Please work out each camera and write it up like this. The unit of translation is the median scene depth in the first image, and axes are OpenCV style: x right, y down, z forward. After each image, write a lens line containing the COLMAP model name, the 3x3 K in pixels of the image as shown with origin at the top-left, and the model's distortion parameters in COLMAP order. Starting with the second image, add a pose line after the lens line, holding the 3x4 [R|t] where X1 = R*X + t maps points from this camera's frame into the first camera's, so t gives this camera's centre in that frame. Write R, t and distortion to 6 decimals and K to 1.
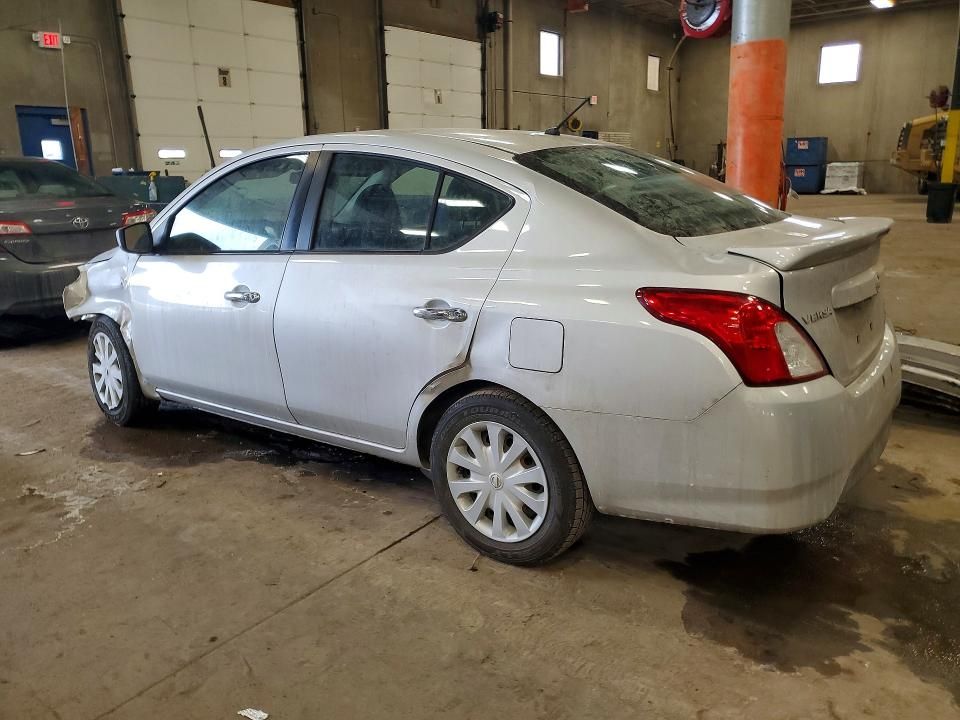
lens RADIAL K [[770.0, 0, 480.0], [0, 770.0, 360.0], [0, 0, 1]] dist [0.023949, 0.007571]
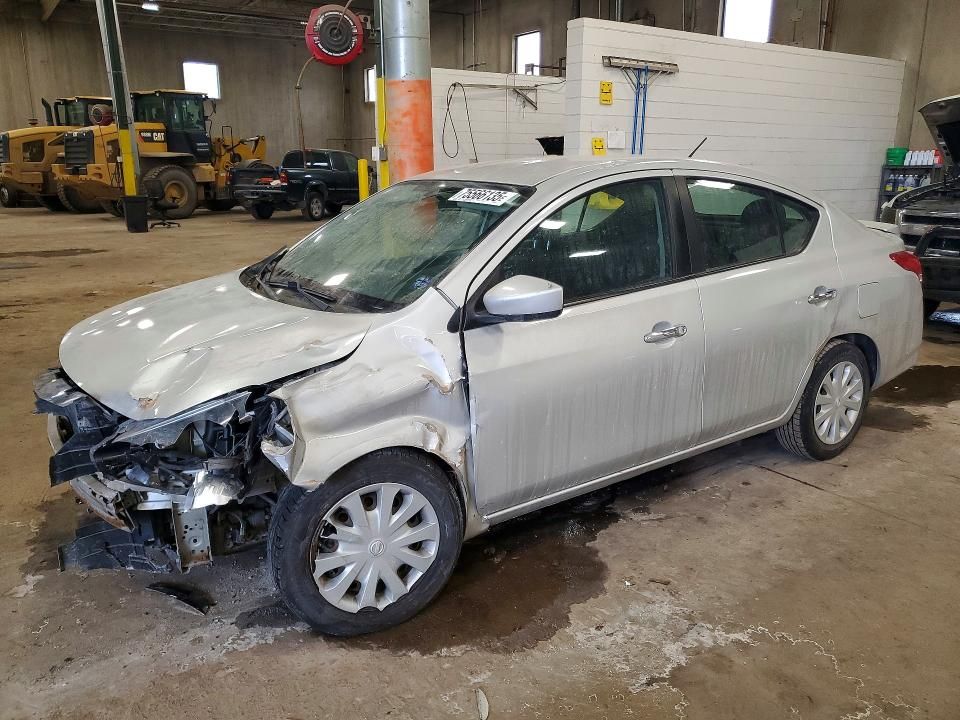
lens RADIAL K [[770.0, 0, 480.0], [0, 770.0, 360.0], [0, 0, 1]] dist [0.023949, 0.007571]
pose [[0.290096, -0.217964, 0.931845, -1.295543], [0.229846, 0.961086, 0.153249, -0.255273], [-0.928986, 0.169724, 0.328905, 0.961964]]
